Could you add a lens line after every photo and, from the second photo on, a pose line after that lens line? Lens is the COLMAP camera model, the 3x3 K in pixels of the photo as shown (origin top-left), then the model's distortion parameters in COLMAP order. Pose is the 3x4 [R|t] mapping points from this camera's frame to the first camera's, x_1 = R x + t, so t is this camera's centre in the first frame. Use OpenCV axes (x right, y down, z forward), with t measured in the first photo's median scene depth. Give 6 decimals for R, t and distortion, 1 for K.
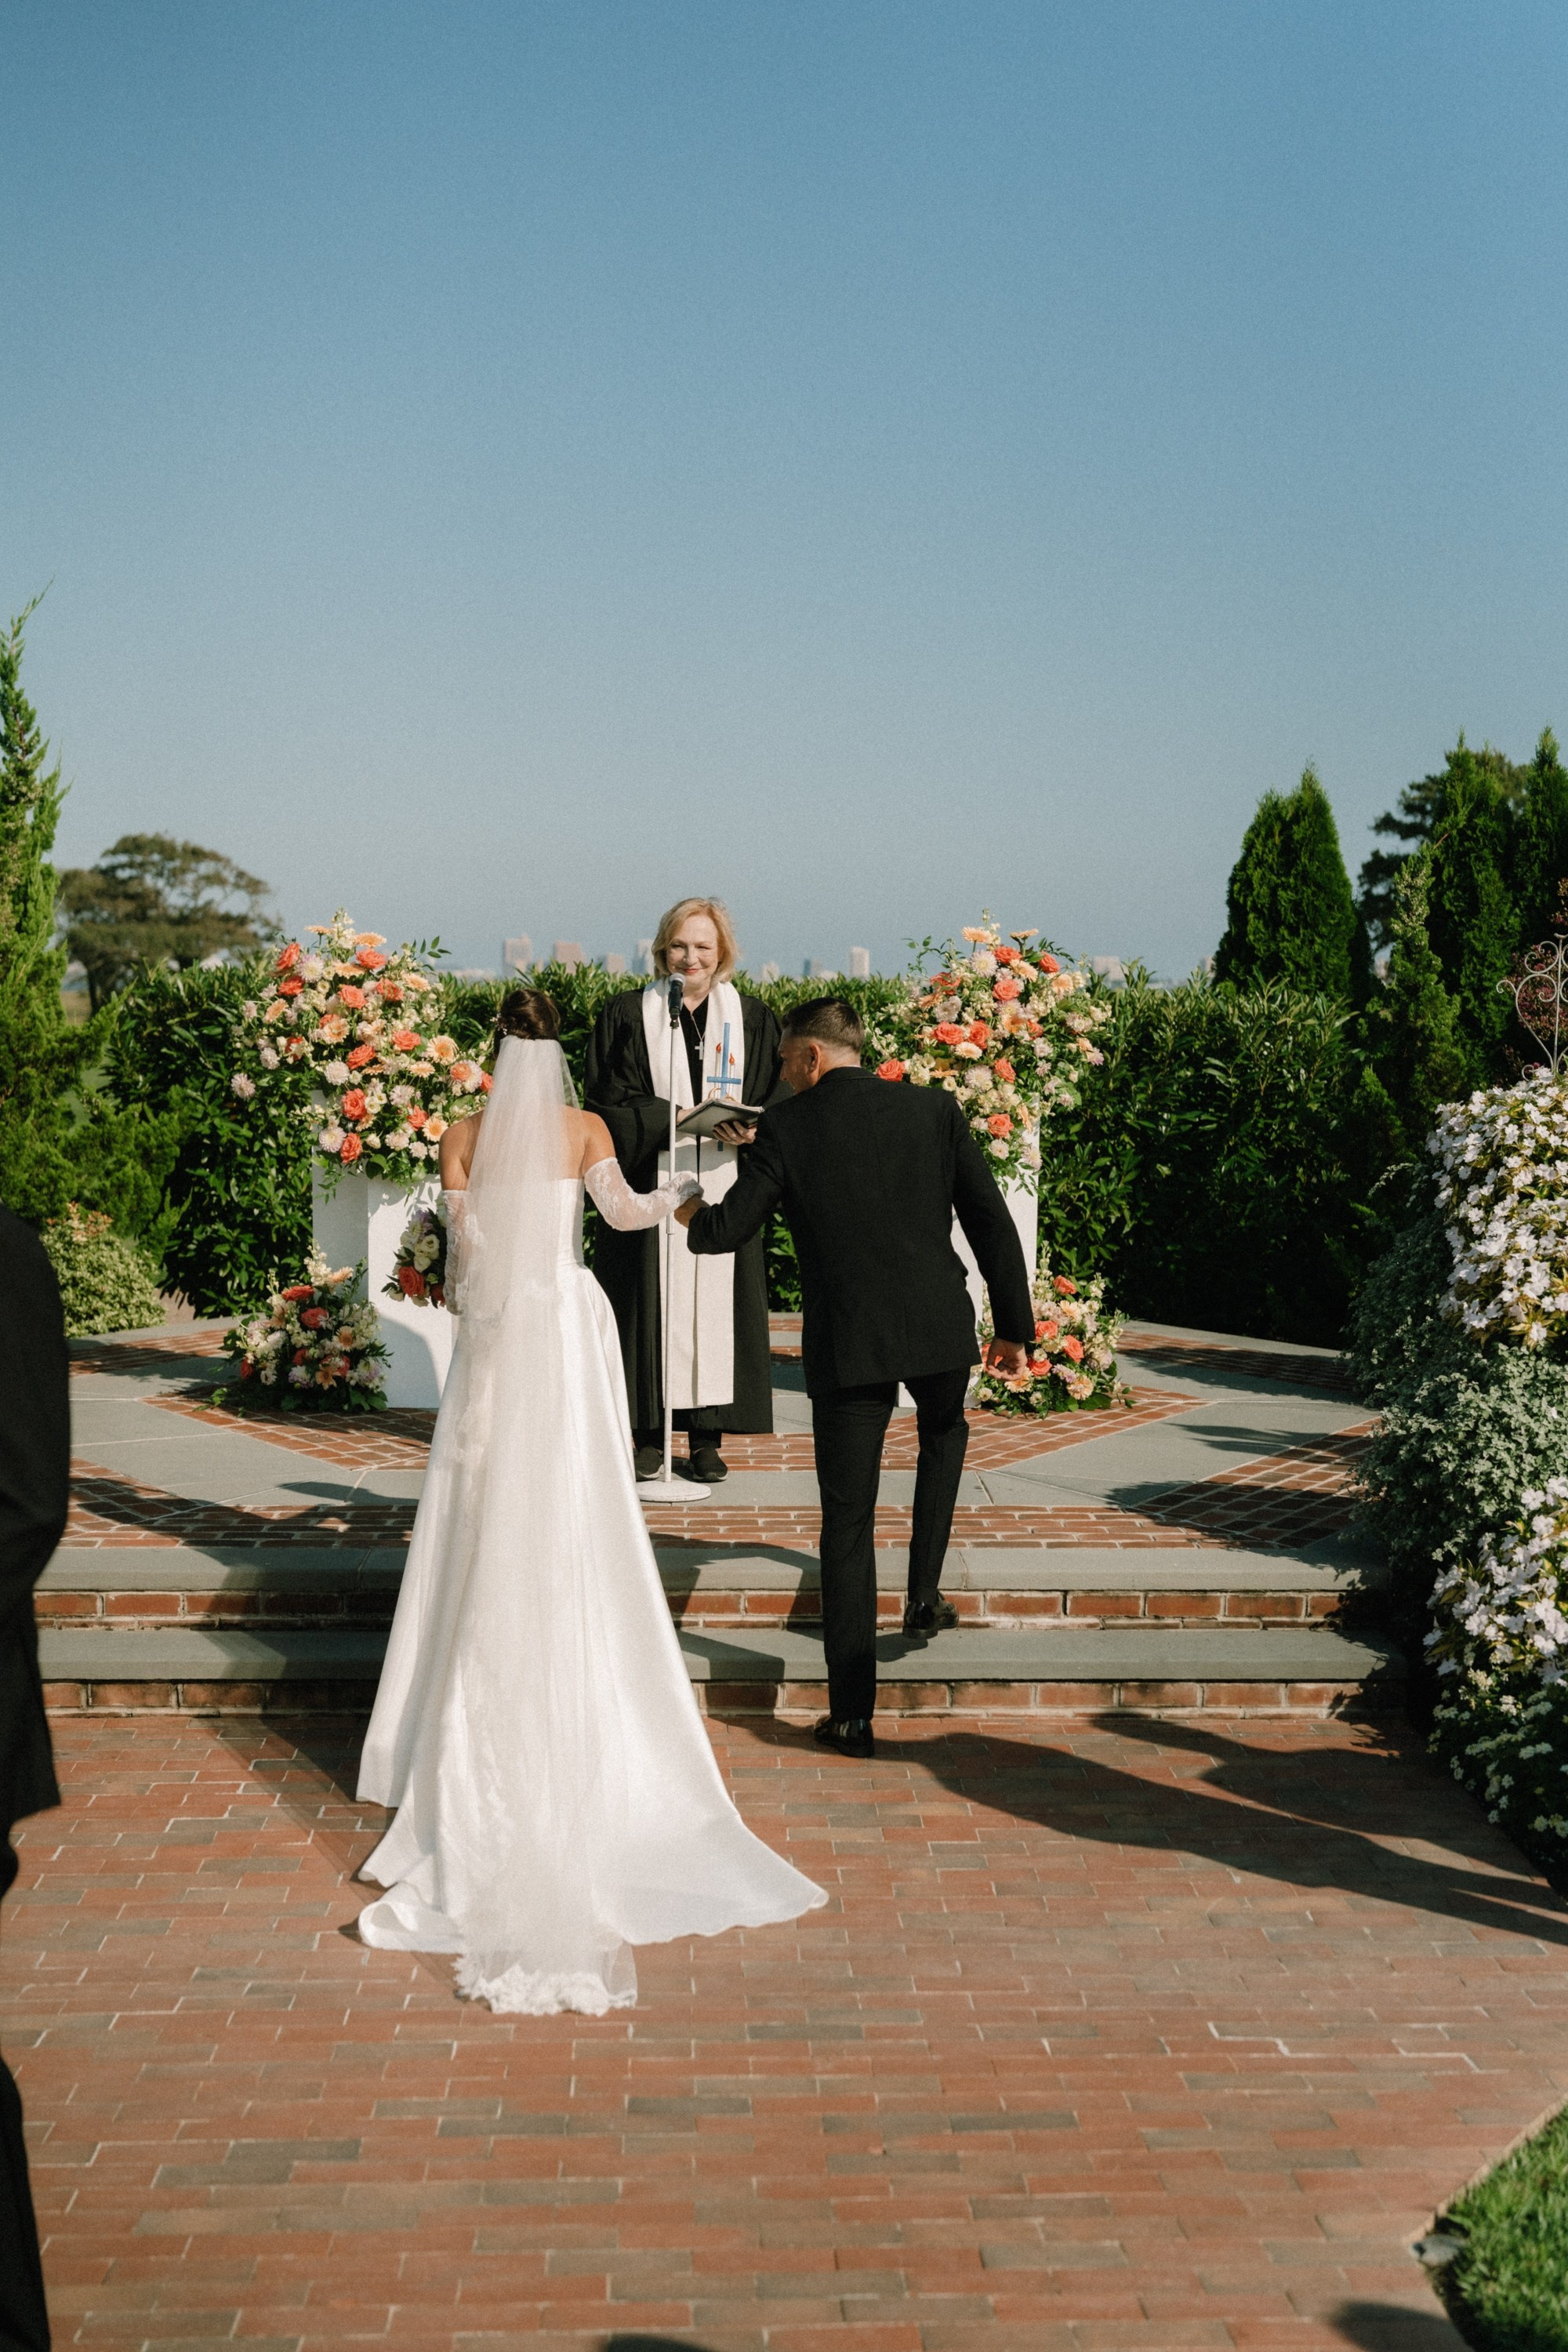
lens RADIAL K [[3264.5, 0, 799.4], [0, 3264.5, 1173.1], [0, 0, 1]] dist [-0.008597, 0.051778]
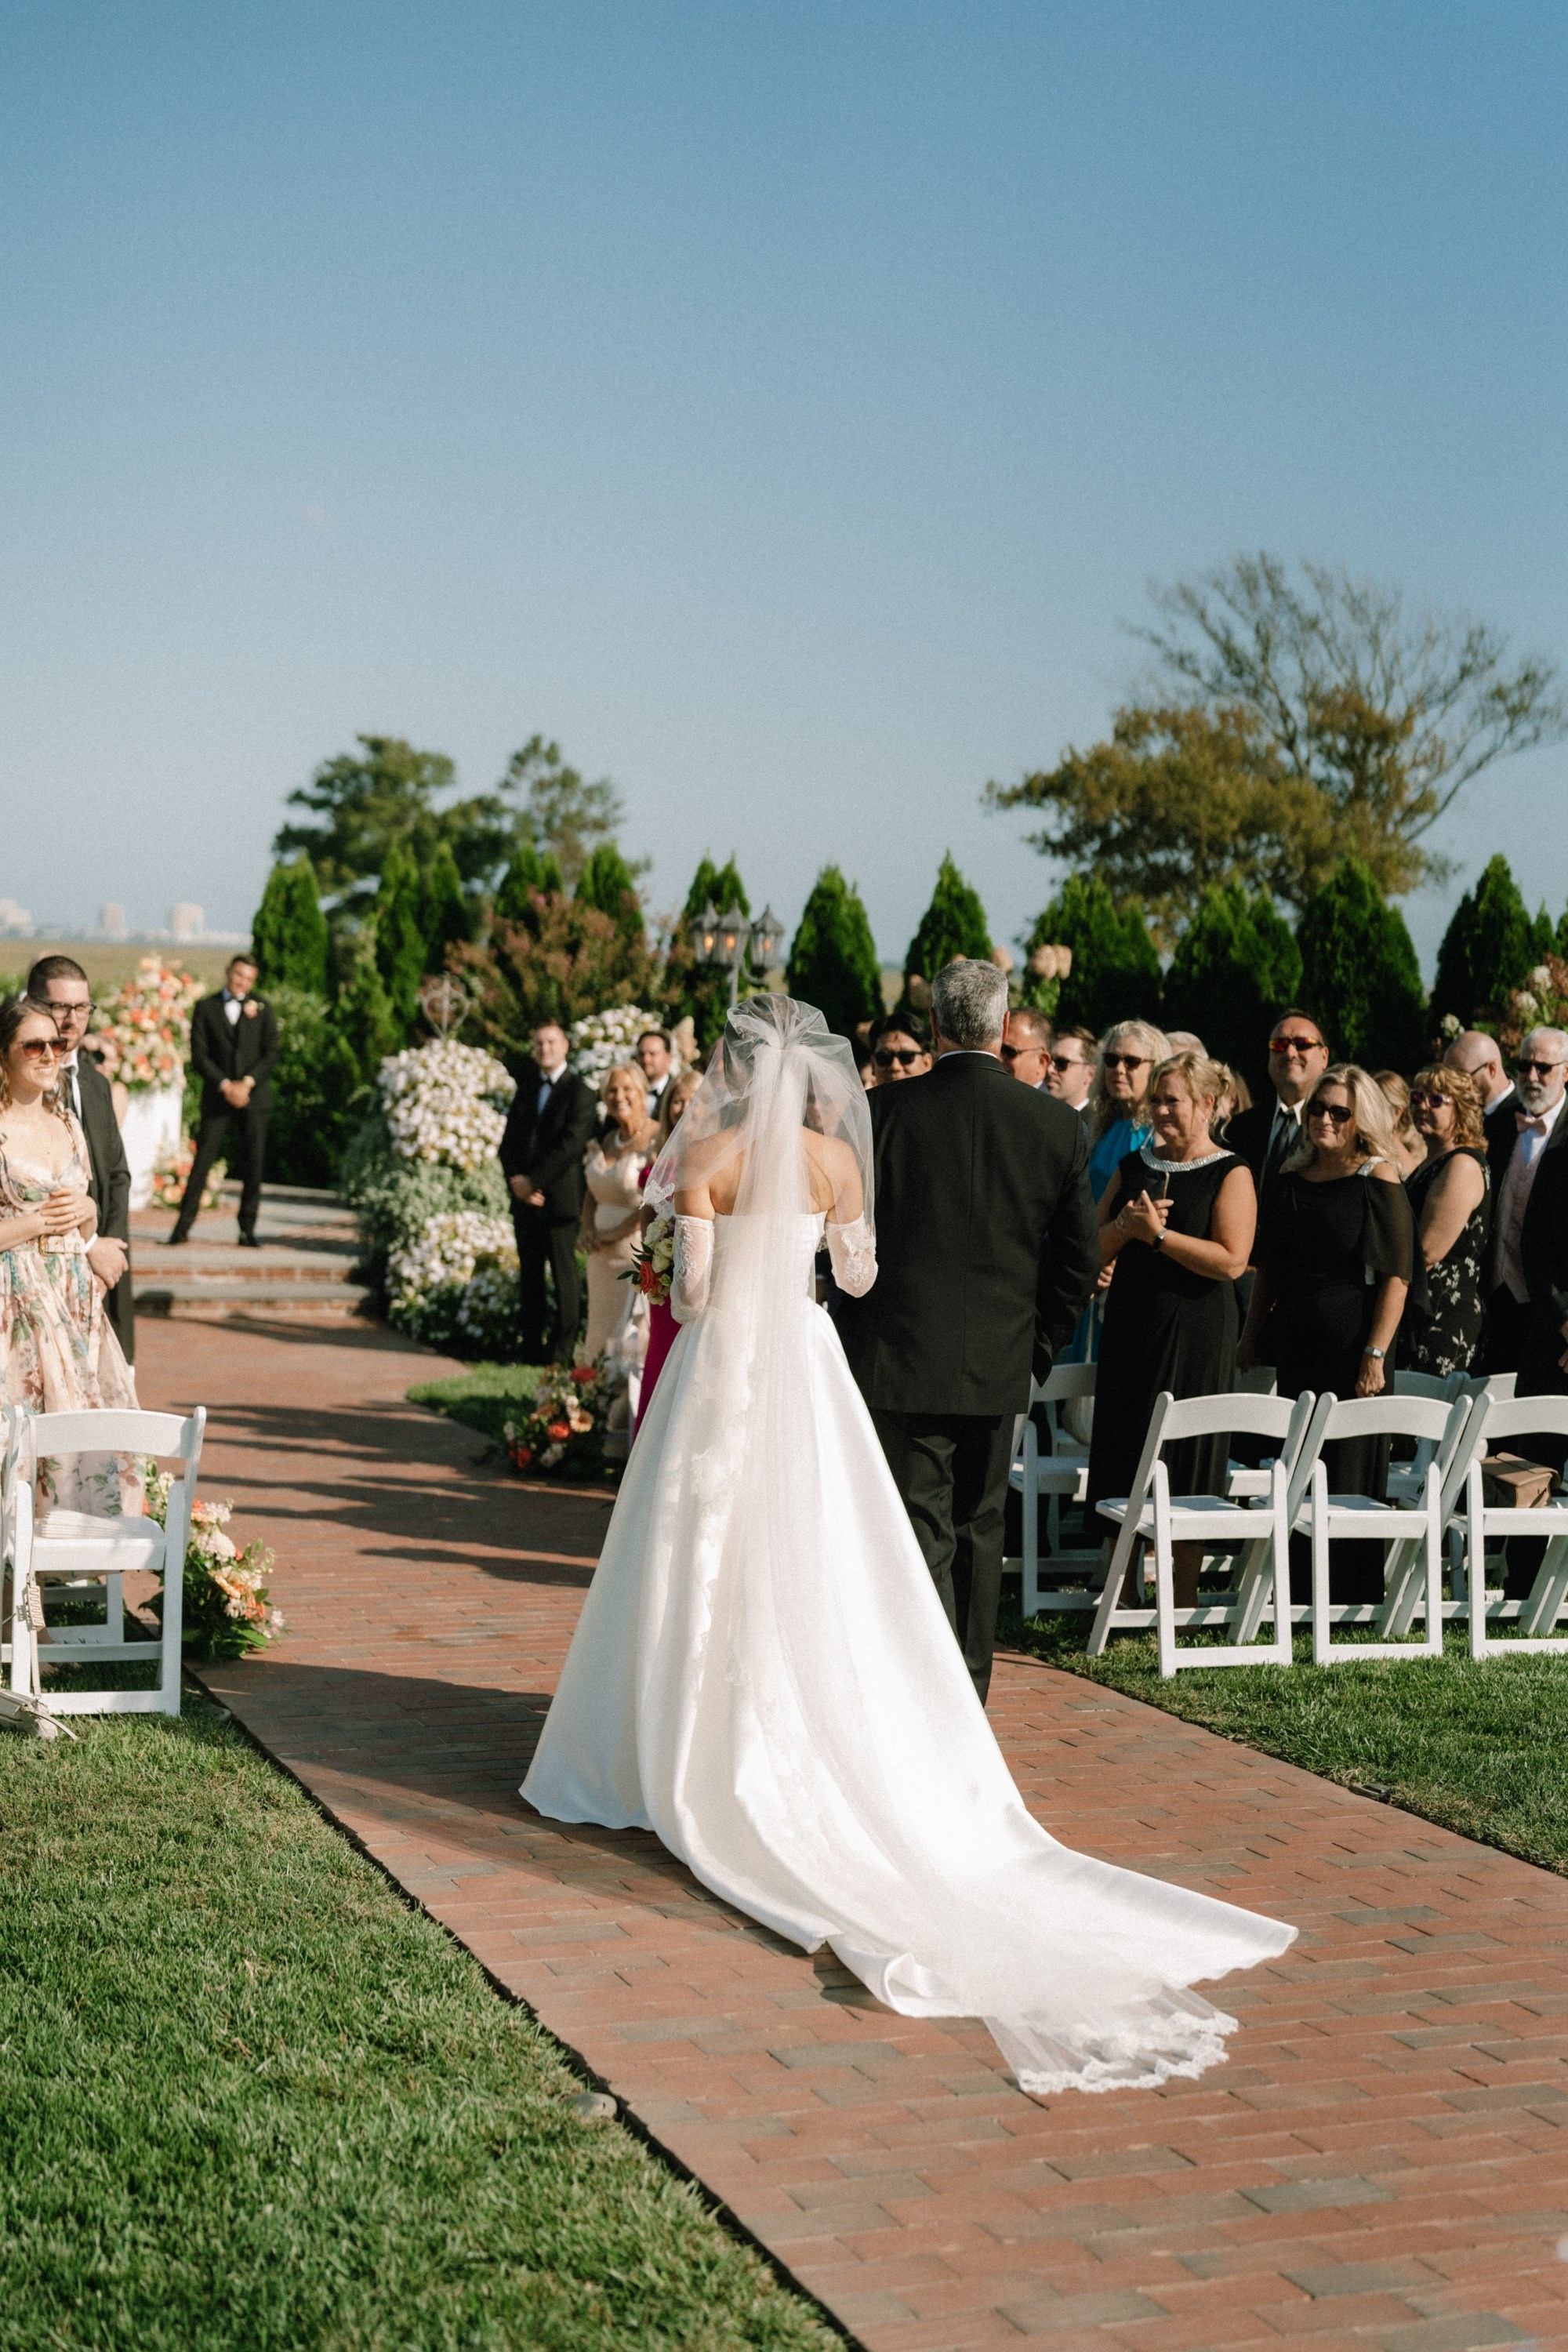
lens RADIAL K [[3300.1, 0, 789.8], [0, 3300.1, 1200.7], [0, 0, 1]] dist [-0.002395, 0.036667]
pose [[0.945551, 0.011312, 0.325278, -0.221263], [-0.018604, 0.999640, 0.019318, 0.021682], [-0.324943, -0.024318, 0.945421, -0.968503]]
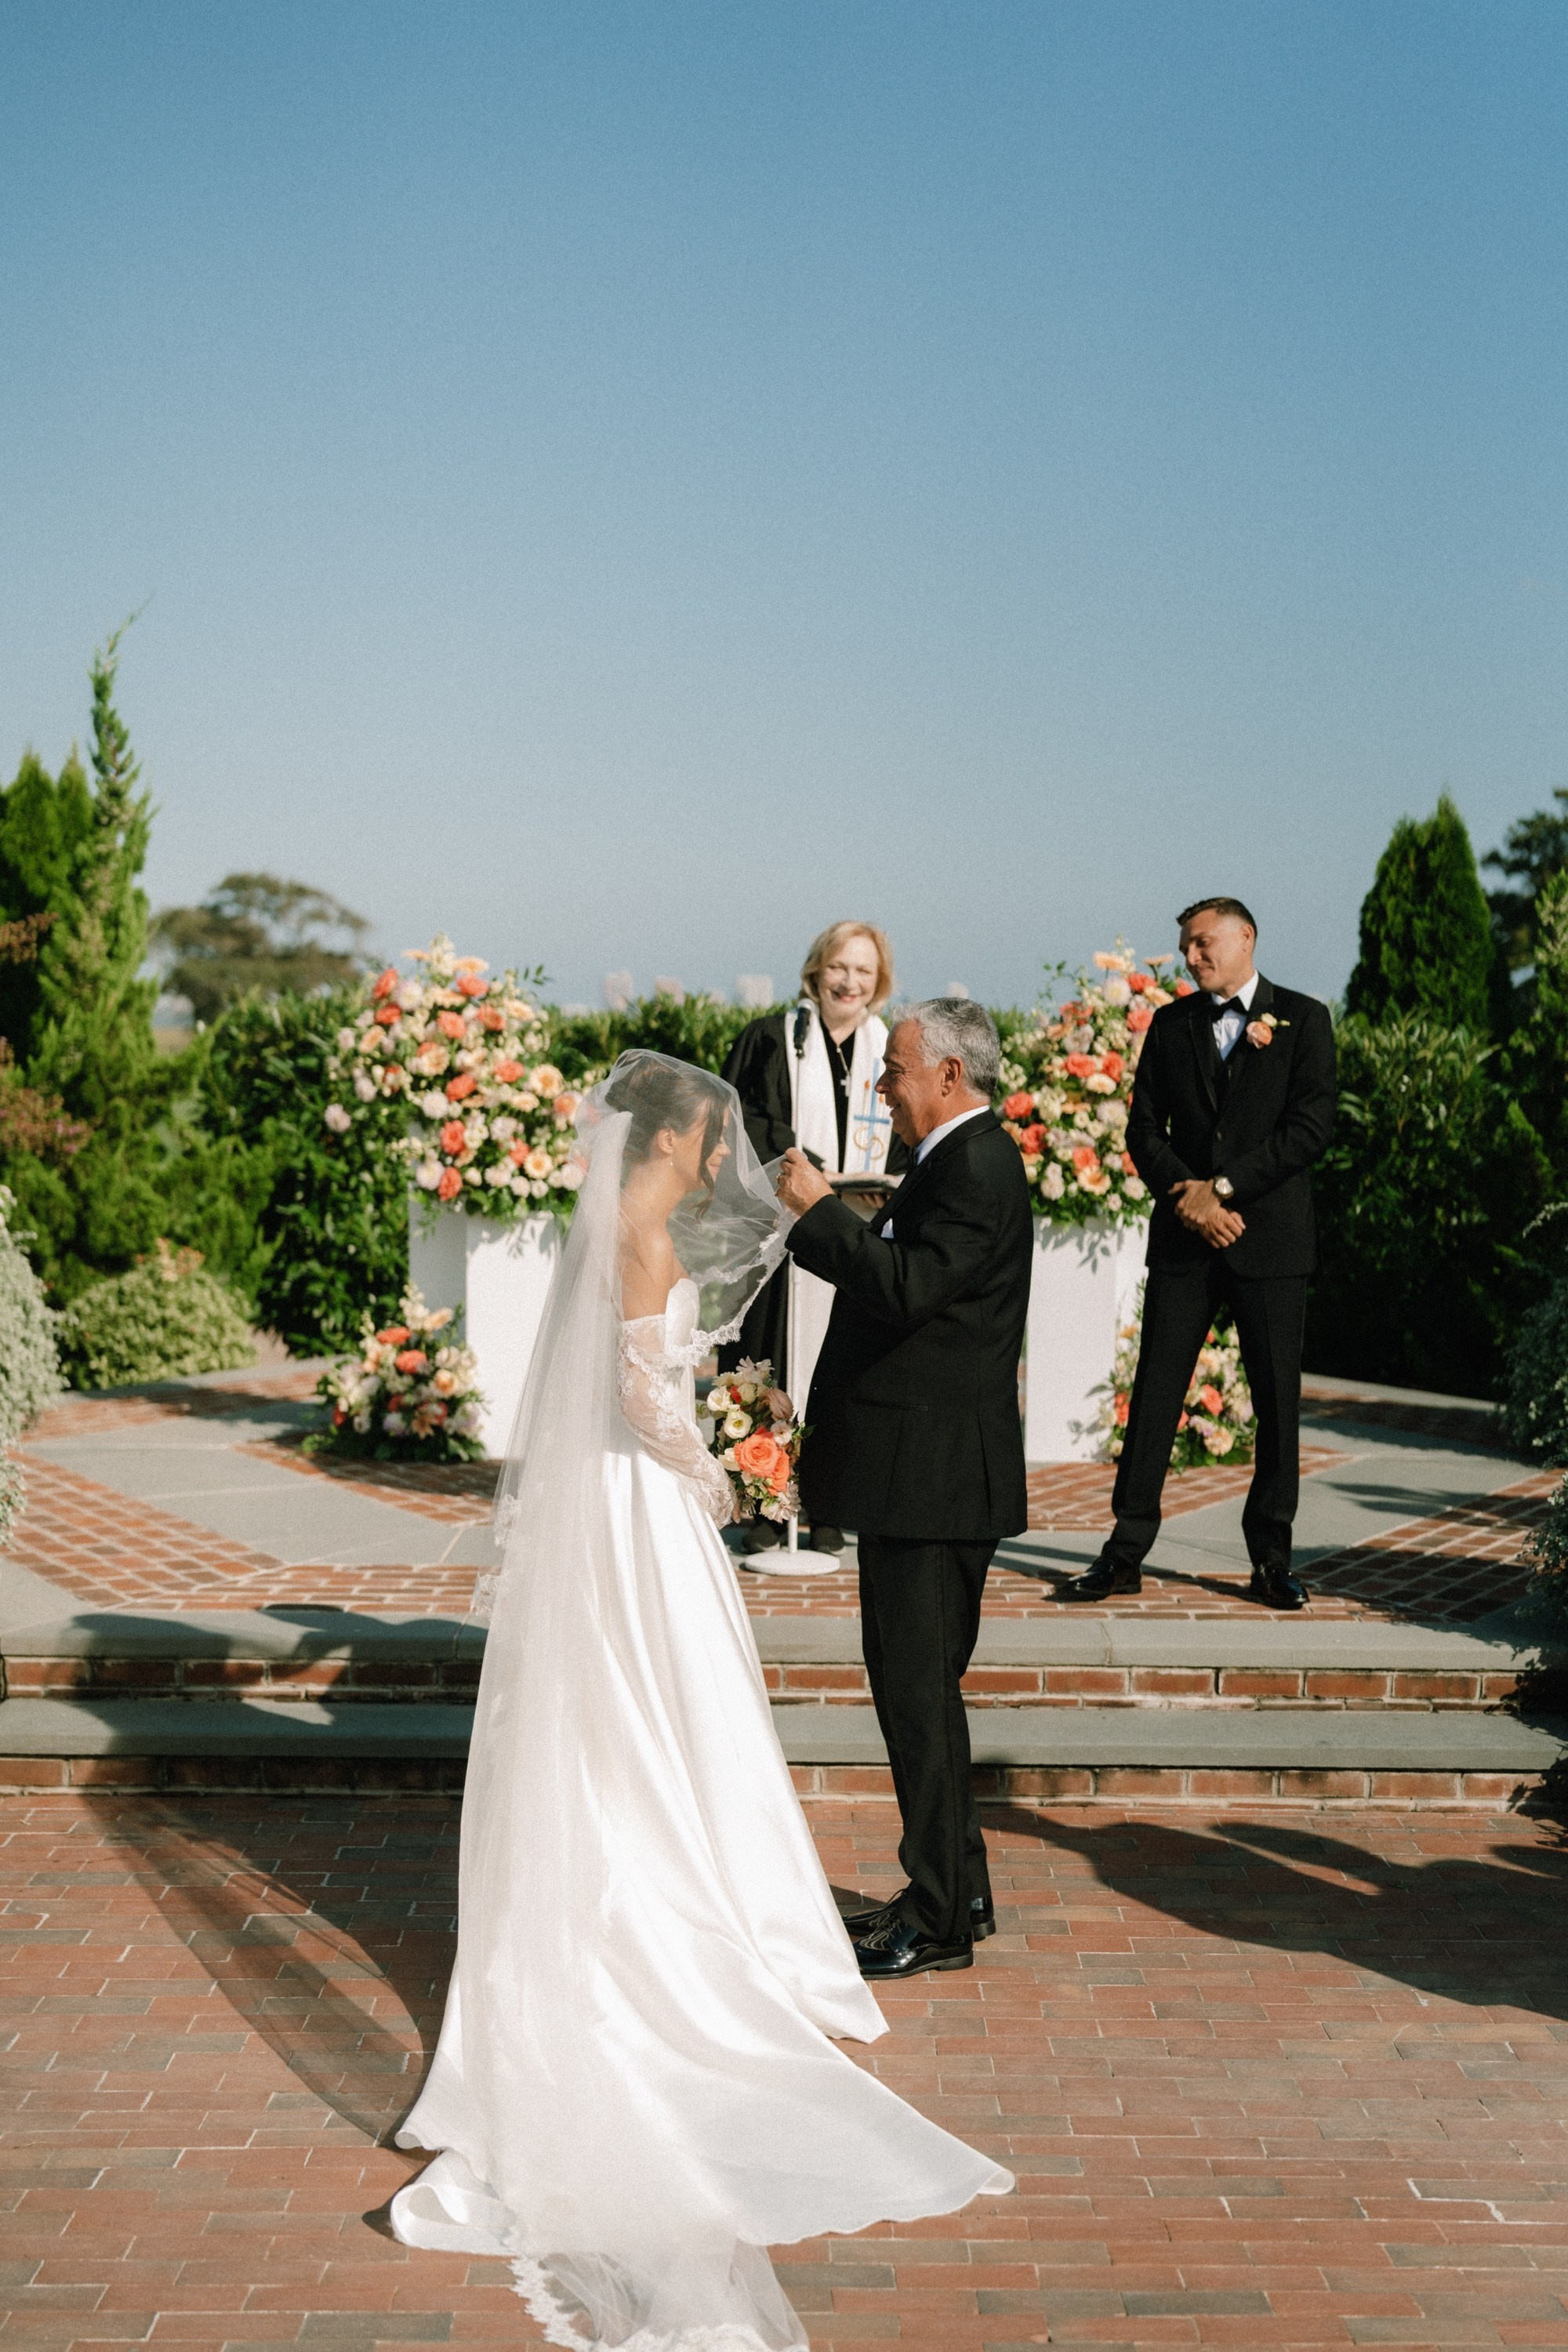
lens RADIAL K [[3246.8, 0, 774.5], [0, 3246.8, 1177.7], [0, 0, 1]] dist [-0.004634, 0.046674]
pose [[0.999290, 0.004125, -0.037441, -0.007189], [-0.004489, 0.999944, -0.009635, -0.000838], [0.037399, 0.009796, 0.999252, 0.056664]]
